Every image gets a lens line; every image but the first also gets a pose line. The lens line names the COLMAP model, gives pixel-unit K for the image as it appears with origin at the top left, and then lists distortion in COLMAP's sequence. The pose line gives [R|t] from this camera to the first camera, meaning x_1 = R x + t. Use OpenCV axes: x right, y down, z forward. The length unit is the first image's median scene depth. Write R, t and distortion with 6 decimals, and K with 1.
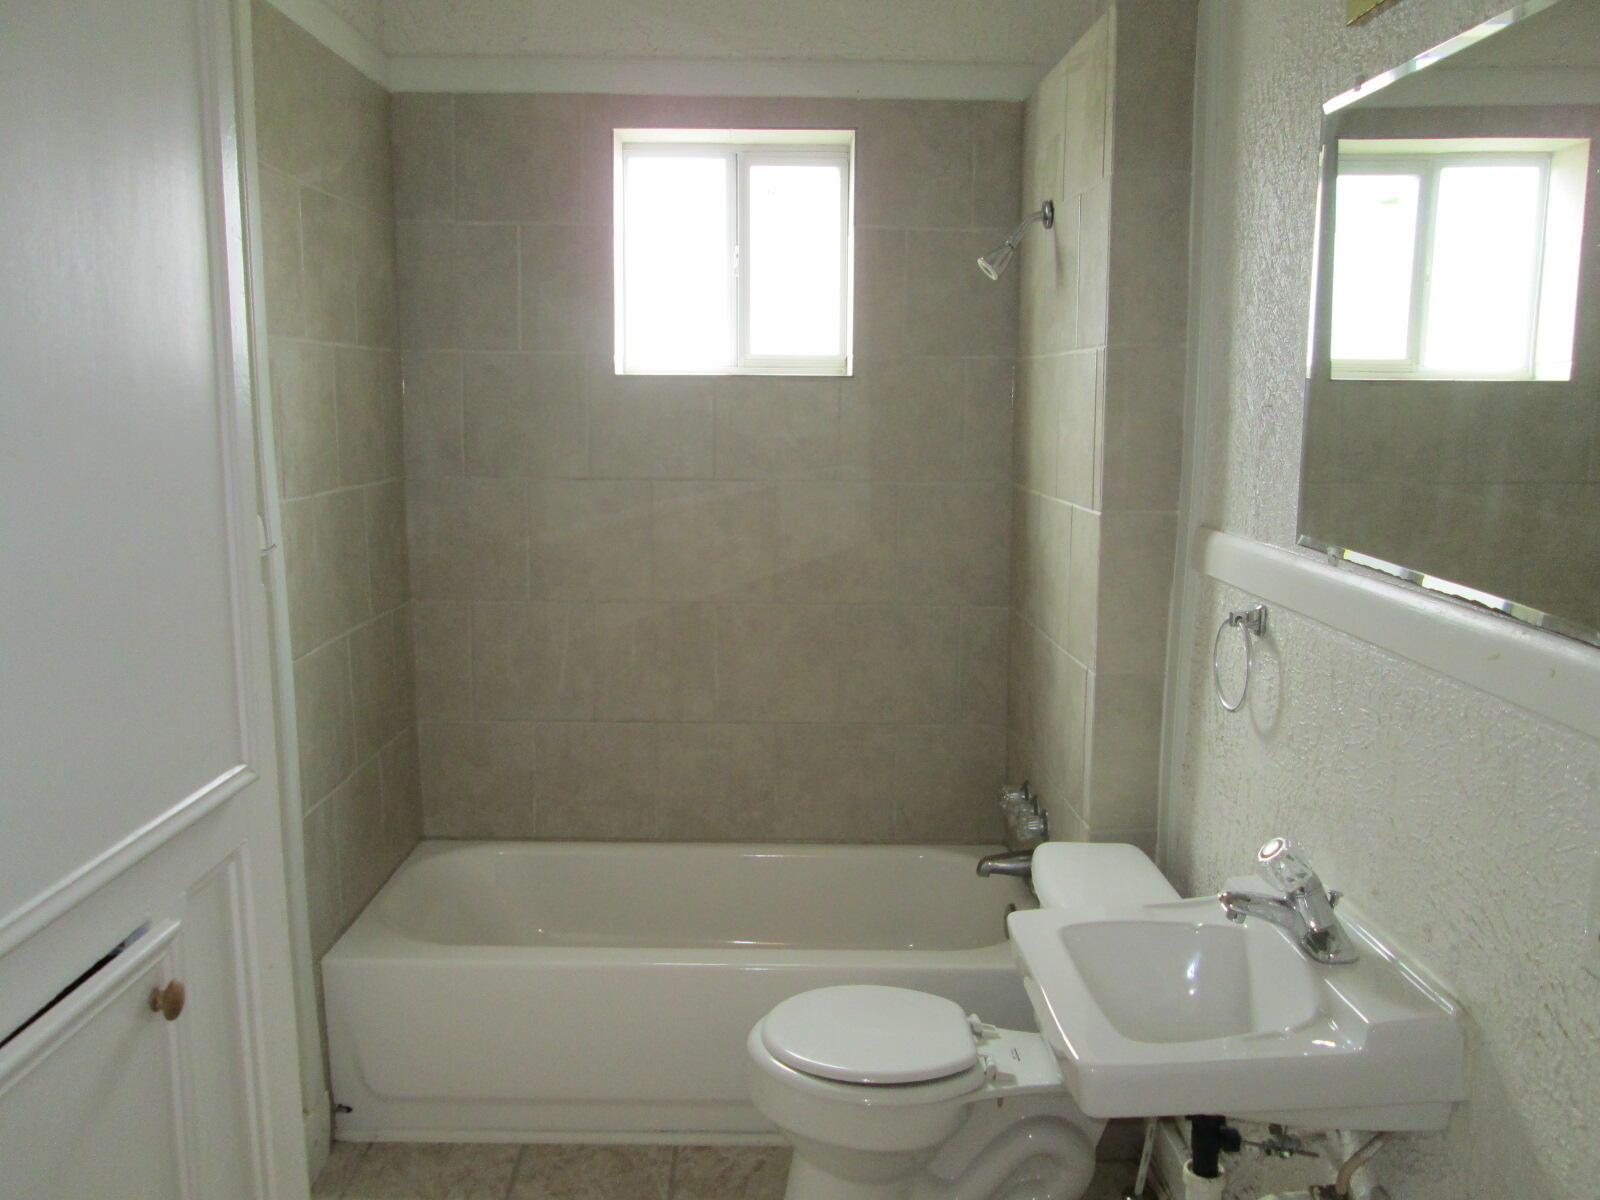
lens RADIAL K [[1318.1, 0, 800.0], [0, 1318.1, 600.0], [0, 0, 1]] dist [-0.047503, 0.011533]
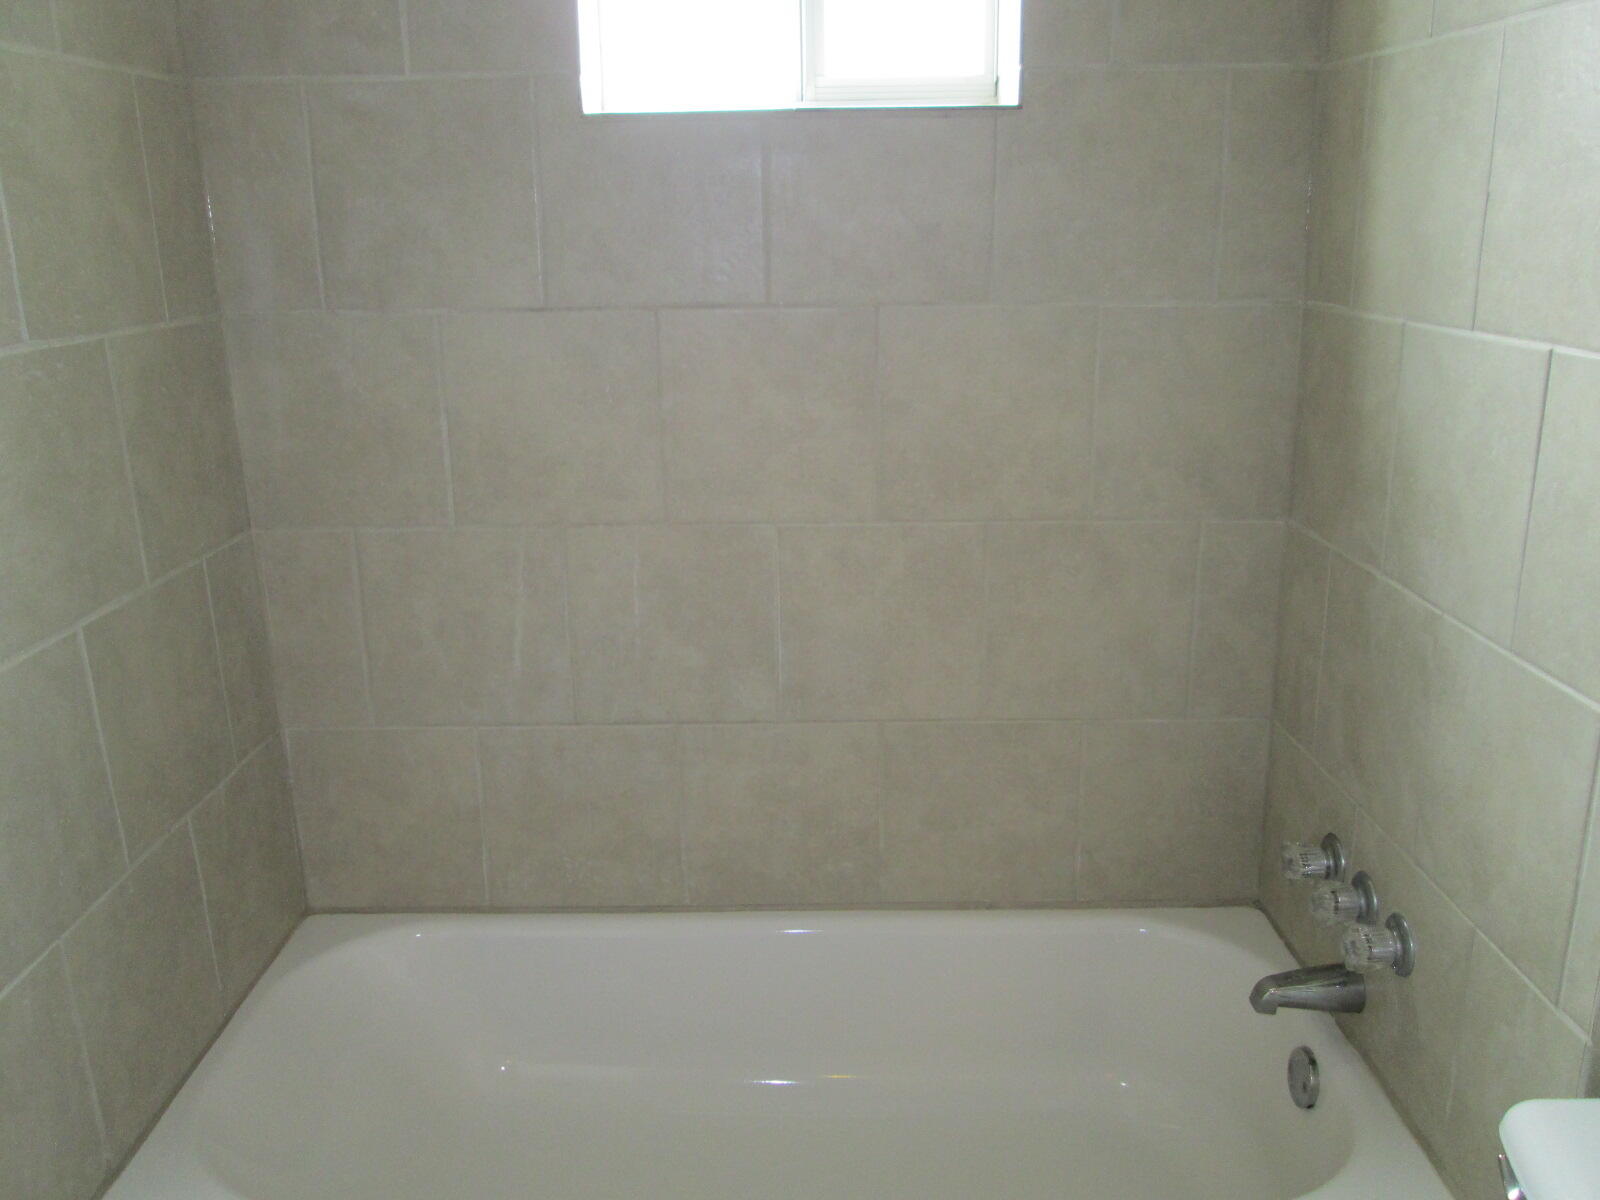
lens RADIAL K [[1318.1, 0, 800.0], [0, 1318.1, 600.0], [0, 0, 1]] dist [-0.047503, 0.011533]
pose [[0.999492, -0.017516, -0.026608, -0.039342], [0.020860, 0.991147, 0.131119, -0.040354], [0.024076, -0.131608, 0.991009, 0.433397]]
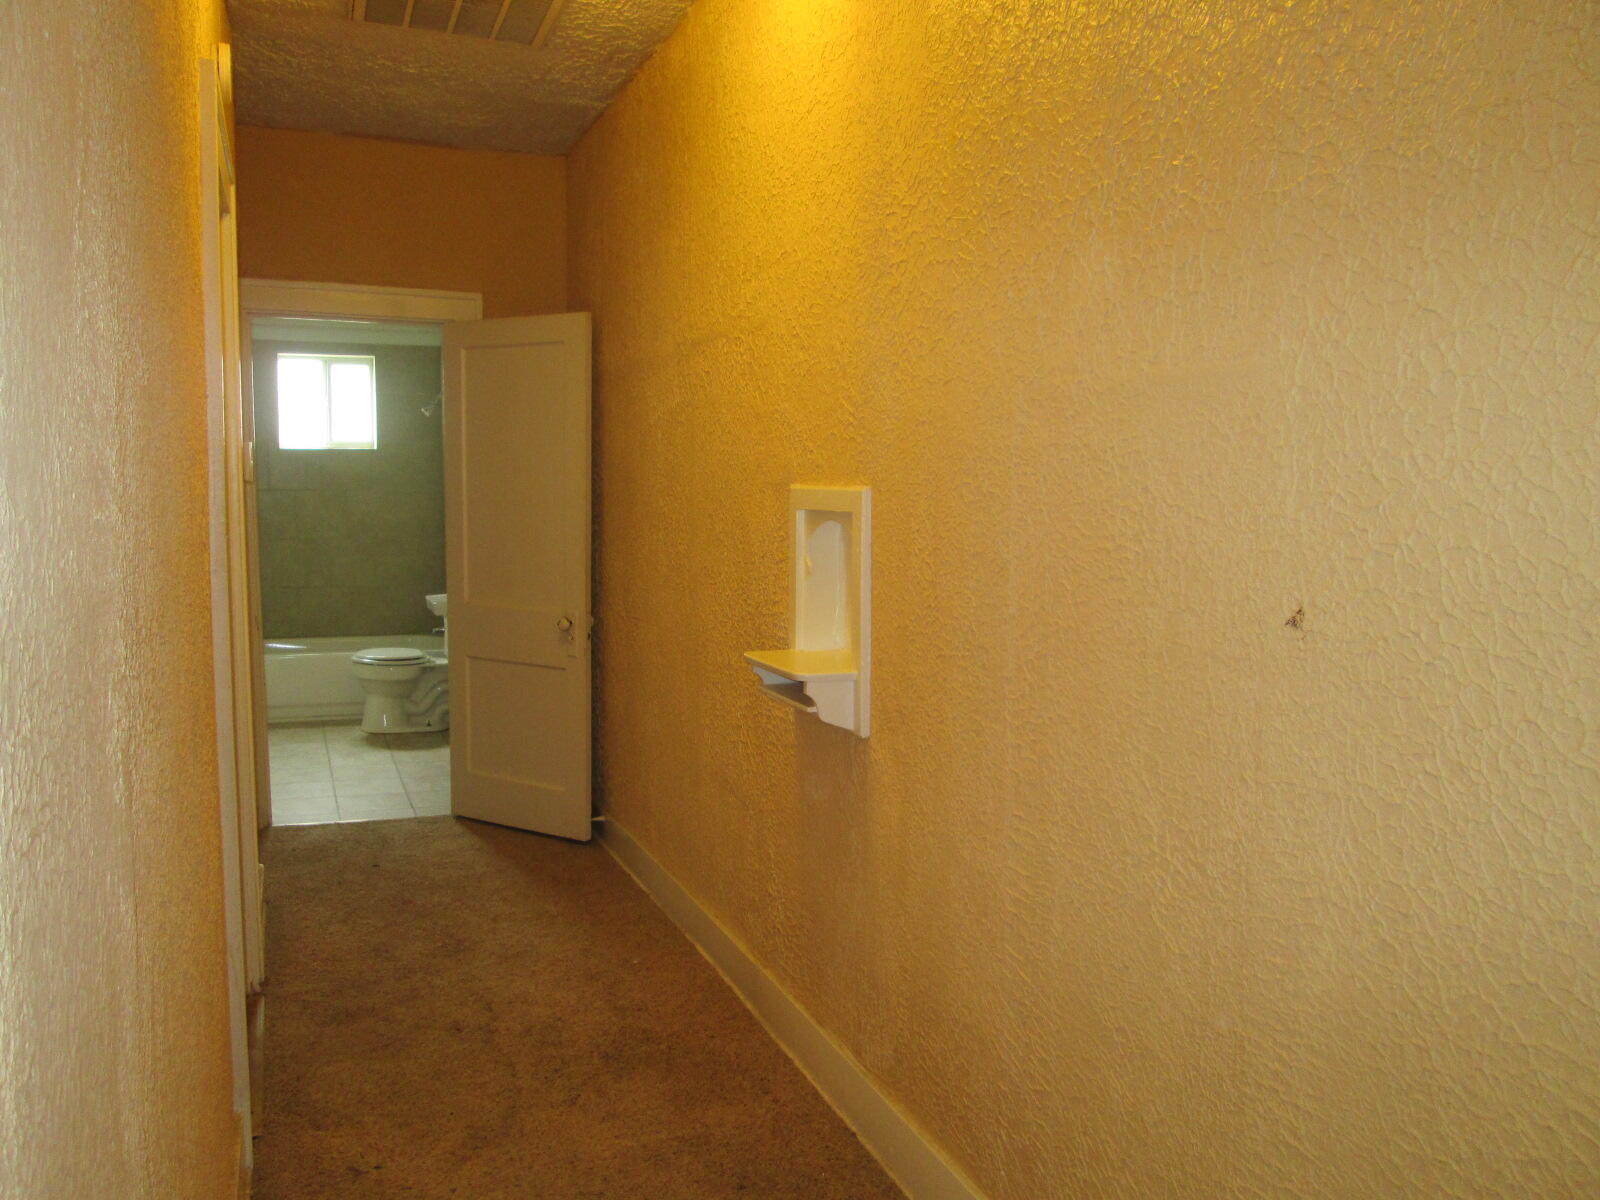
lens RADIAL K [[1318.1, 0, 800.0], [0, 1318.1, 600.0], [0, 0, 1]] dist [-0.047503, 0.011533]
pose [[0.940388, -0.029335, 0.338836, -0.059953], [0.050114, 0.997350, -0.052736, 0.299400], [-0.336392, 0.066573, 0.939366, -1.662963]]
